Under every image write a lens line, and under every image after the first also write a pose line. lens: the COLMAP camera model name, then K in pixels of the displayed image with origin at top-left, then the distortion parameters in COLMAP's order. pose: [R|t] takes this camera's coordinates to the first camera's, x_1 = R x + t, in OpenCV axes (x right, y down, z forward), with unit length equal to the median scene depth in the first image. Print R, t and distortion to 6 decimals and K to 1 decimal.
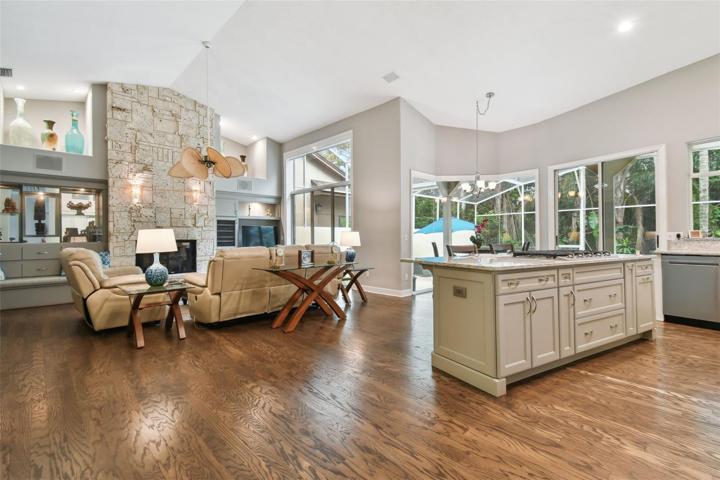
lens RADIAL K [[327.9, 0, 357.3], [0, 327.9, 236.1], [0, 0, 1]] dist [0.056712, -0.028191]
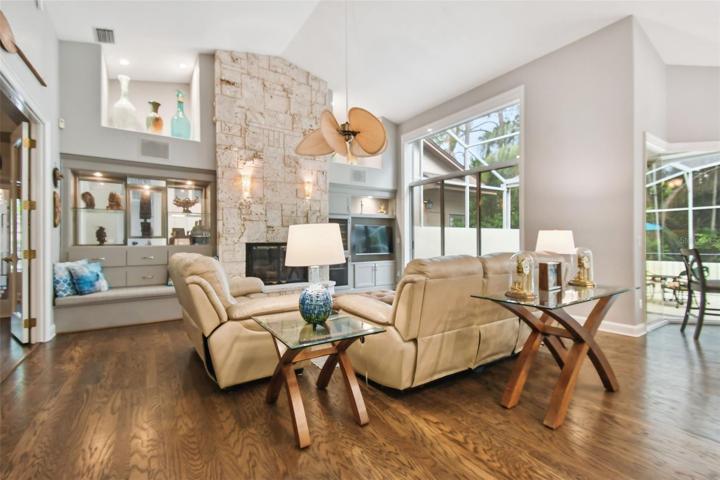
lens RADIAL K [[327.9, 0, 357.3], [0, 327.9, 236.1], [0, 0, 1]] dist [0.056712, -0.028191]
pose [[0.982159, -0.001667, -0.188044, -0.249318], [0.000425, 0.999978, -0.006642, 0.001496], [0.188051, 0.006443, 0.982138, 0.264283]]
